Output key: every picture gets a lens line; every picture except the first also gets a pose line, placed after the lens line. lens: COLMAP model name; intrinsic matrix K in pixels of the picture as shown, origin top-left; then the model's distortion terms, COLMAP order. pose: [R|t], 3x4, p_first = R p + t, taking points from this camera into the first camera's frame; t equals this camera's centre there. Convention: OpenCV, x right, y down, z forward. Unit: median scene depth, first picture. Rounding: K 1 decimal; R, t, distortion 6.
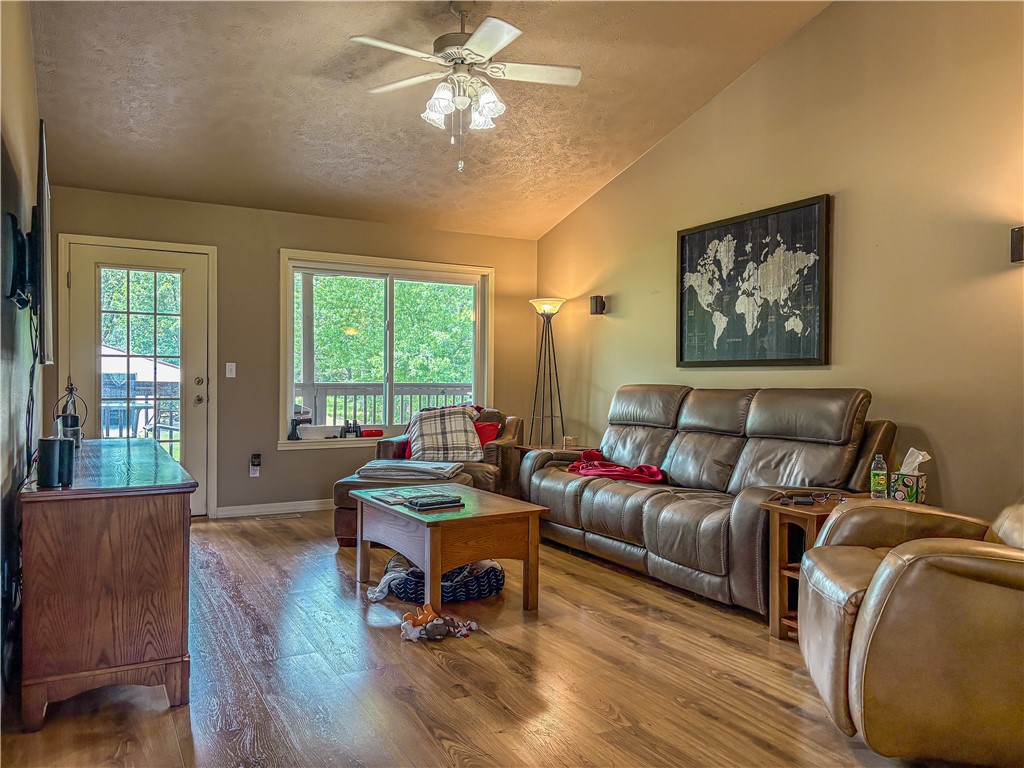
lens RADIAL K [[770.9, 0, 502.3], [0, 770.9, 388.0], [0, 0, 1]] dist [0.028879, -0.024018]
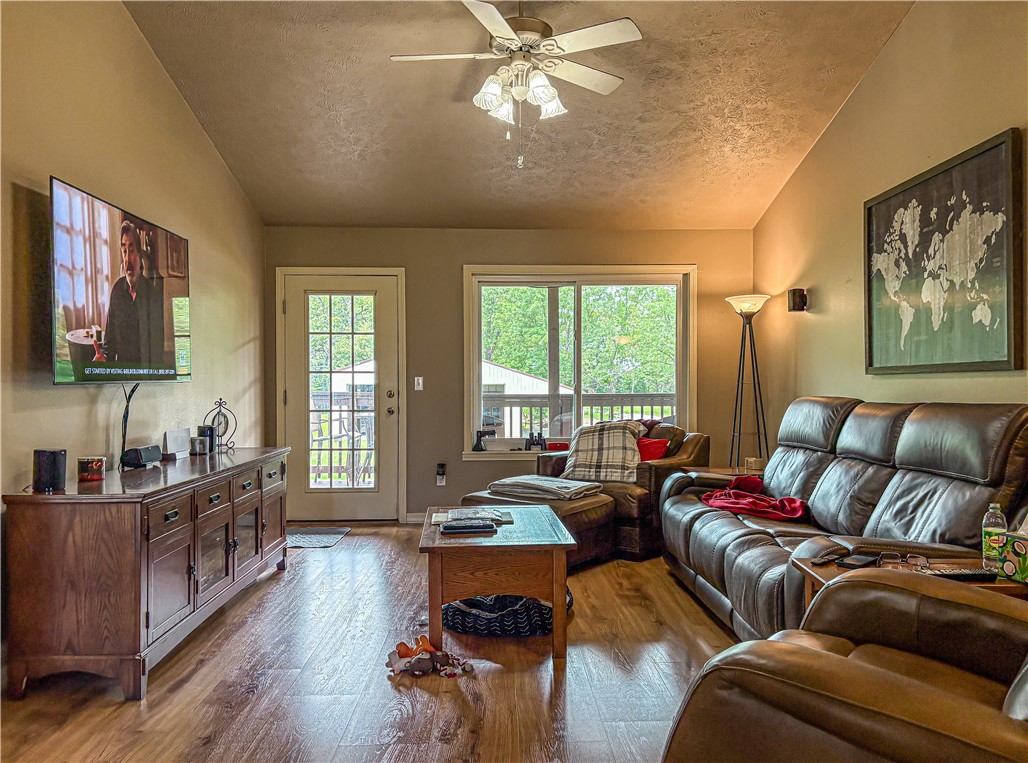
lens RADIAL K [[773.9, 0, 502.4], [0, 773.9, 387.2], [0, 0, 1]] dist [0.028879, -0.024018]
pose [[0.890602, -0.008279, -0.454709, 0.277818], [0.003198, 0.999924, -0.011941, -0.005938], [0.454773, 0.009180, 0.890560, 0.134916]]
